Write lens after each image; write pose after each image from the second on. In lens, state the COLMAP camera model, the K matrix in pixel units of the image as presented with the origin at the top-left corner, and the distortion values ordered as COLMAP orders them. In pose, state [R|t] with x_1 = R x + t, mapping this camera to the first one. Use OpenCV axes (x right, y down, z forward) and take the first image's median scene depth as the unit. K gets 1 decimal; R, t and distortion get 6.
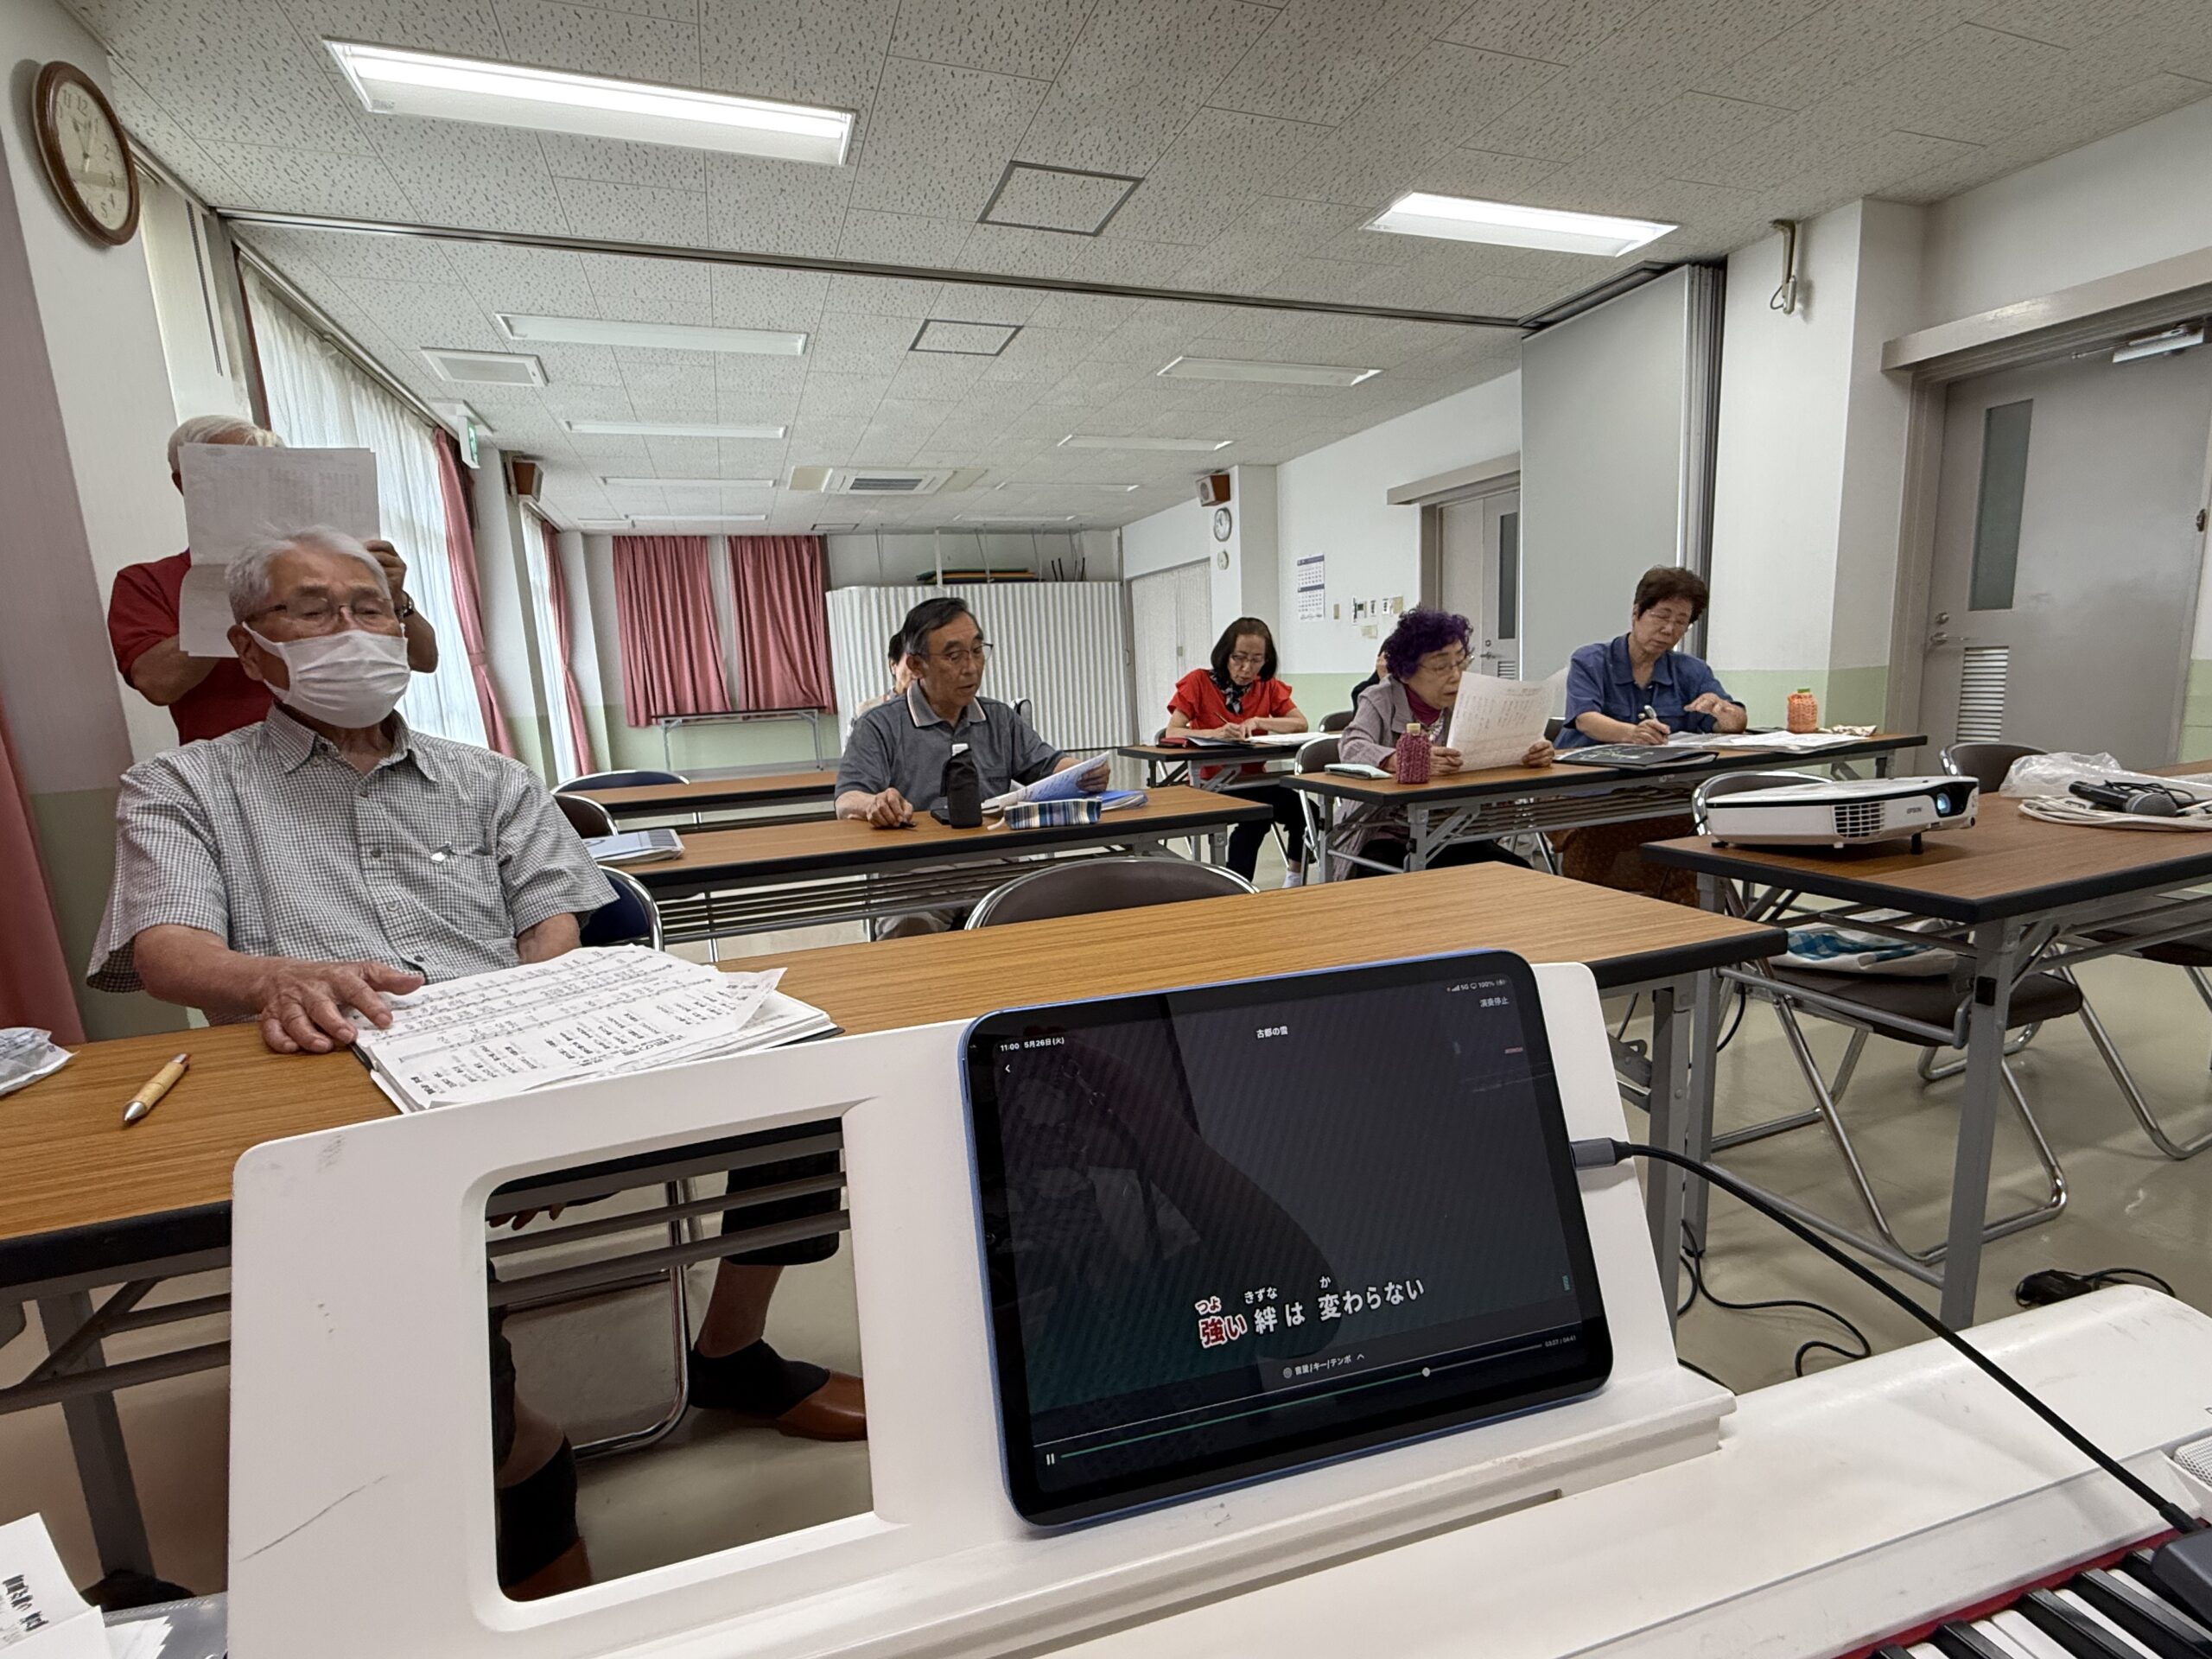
lens RADIAL K [[1001.9, 0, 1104.3], [0, 1001.9, 835.6], [0, 0, 1]] dist [-0.000882, -0.000072]
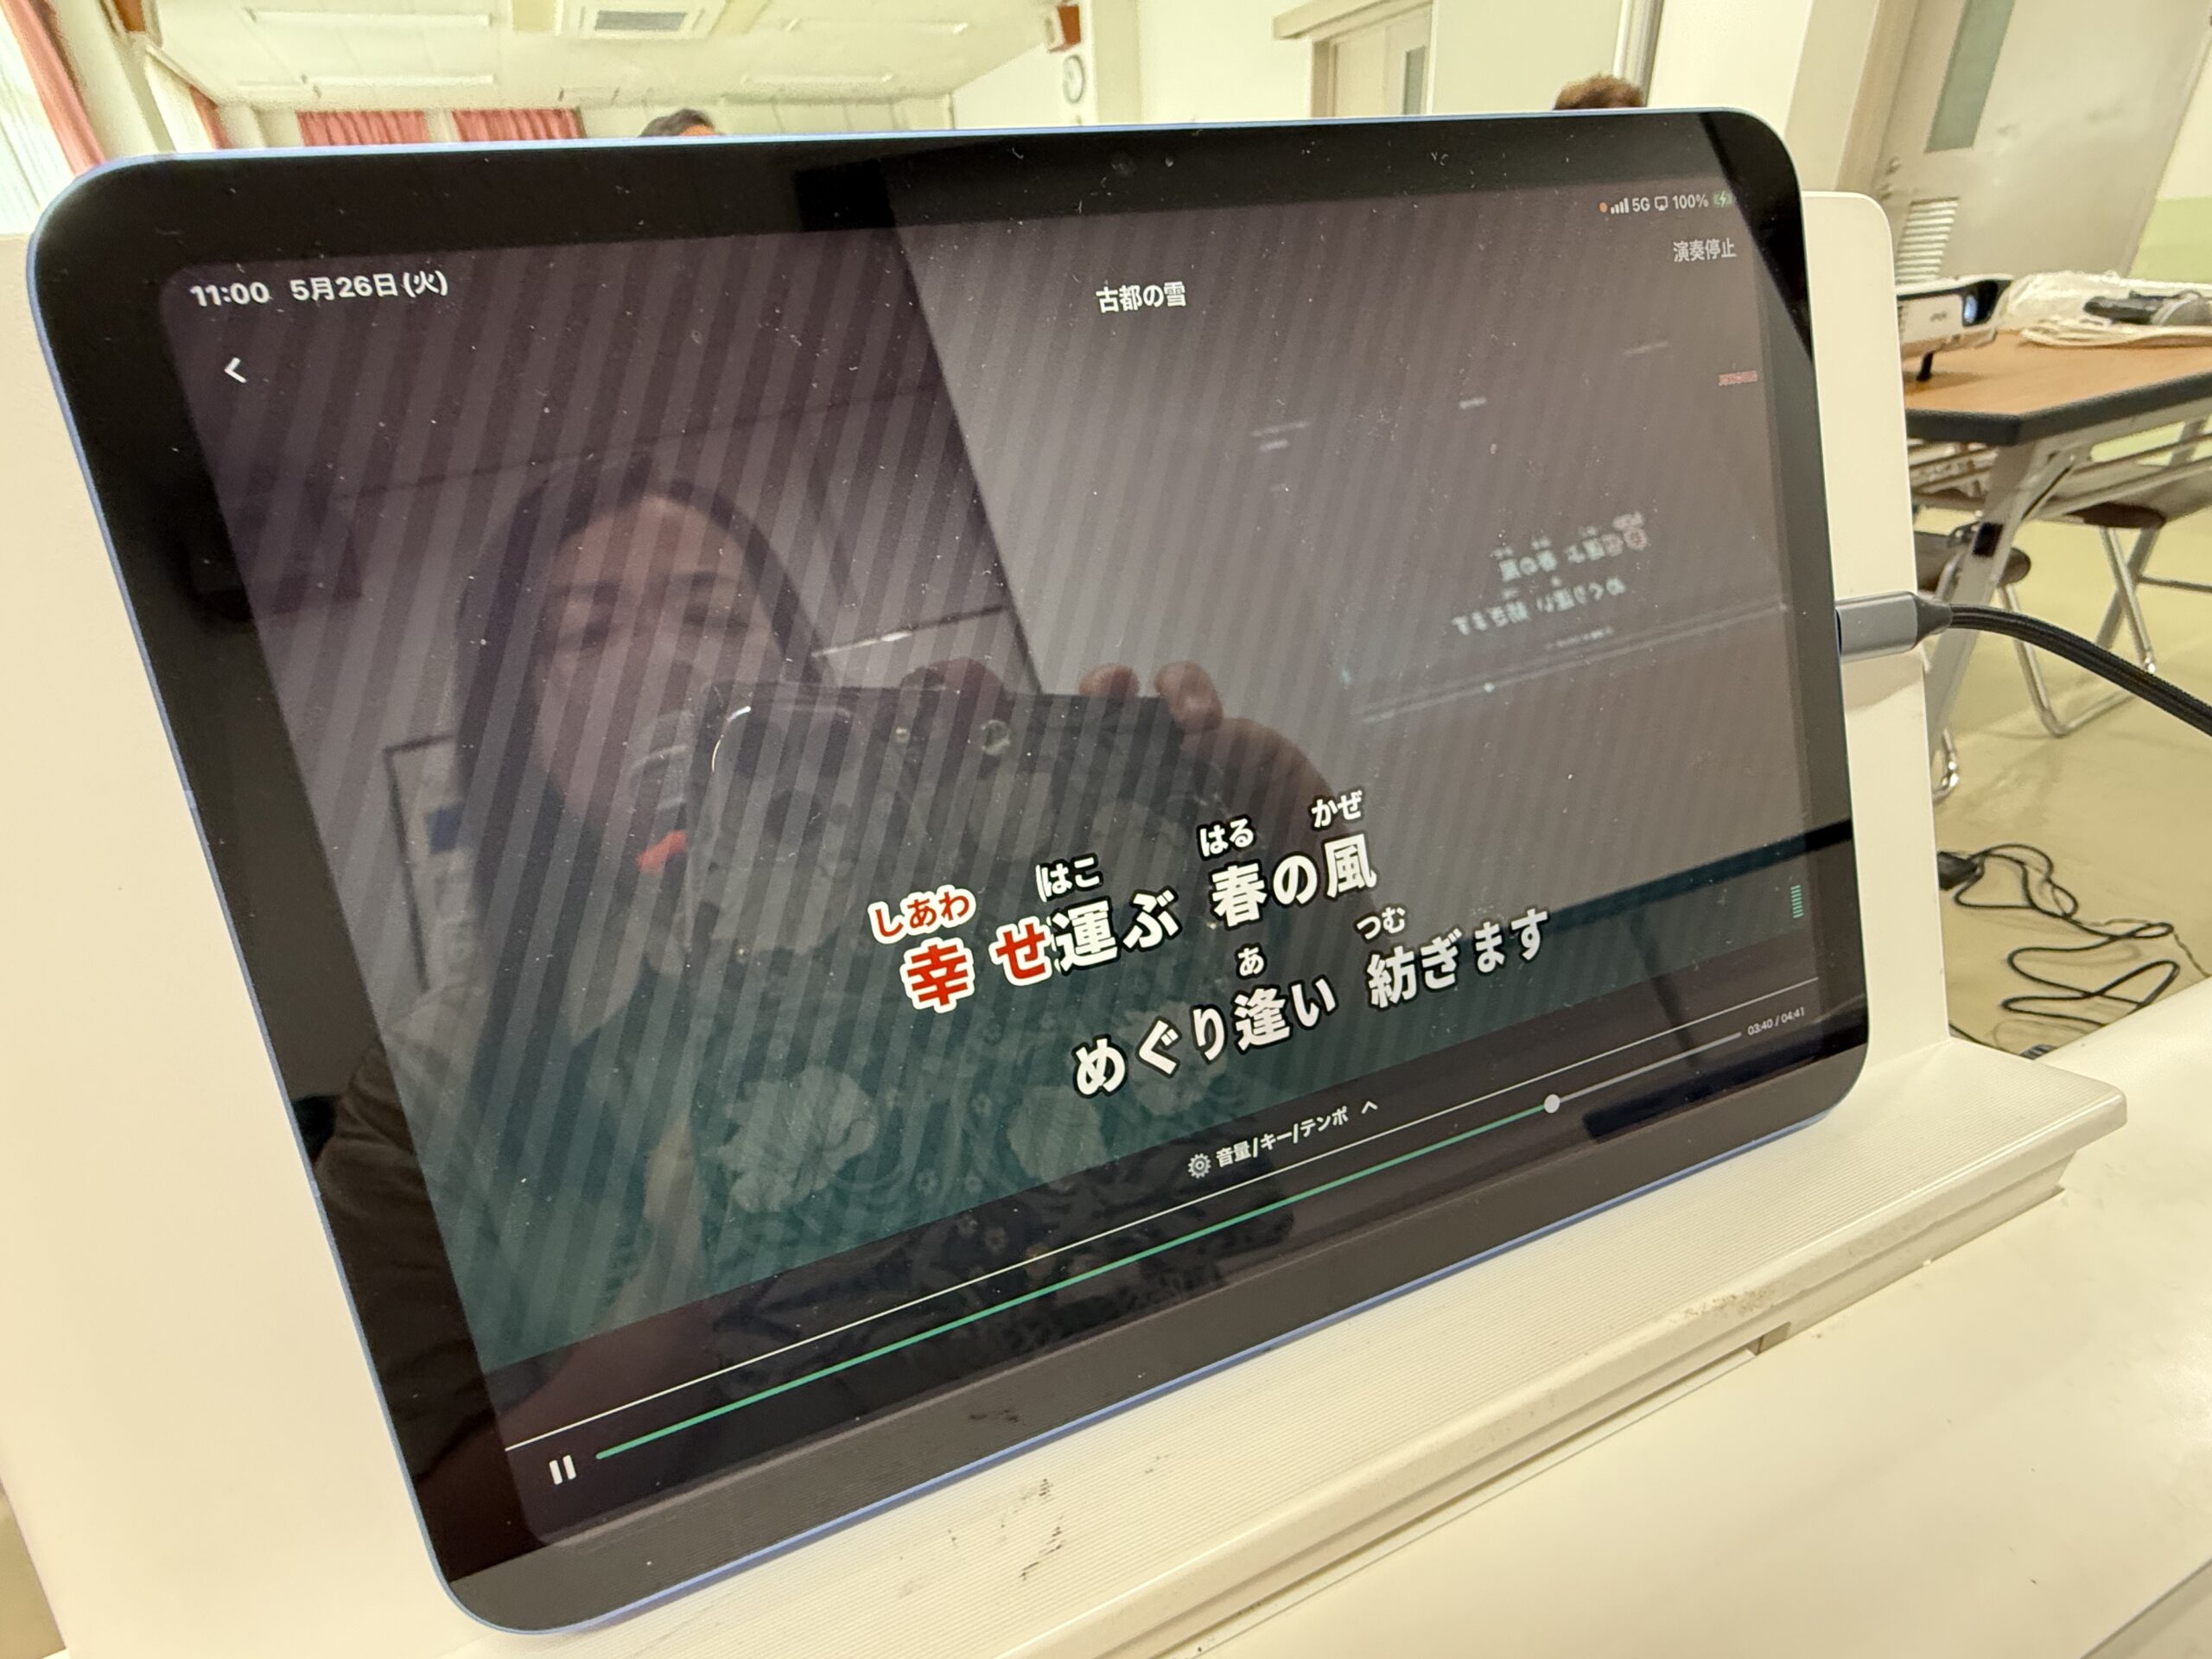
lens RADIAL K [[1004.3, 0, 1078.3], [0, 1004.3, 839.7], [0, 0, 1]] dist [-0.001017, 0.000138]
pose [[0.993512, -0.075803, 0.084779, 0.024948], [0.044571, 0.945366, 0.322950, 0.063157], [-0.104628, -0.317076, 0.942611, 0.150387]]
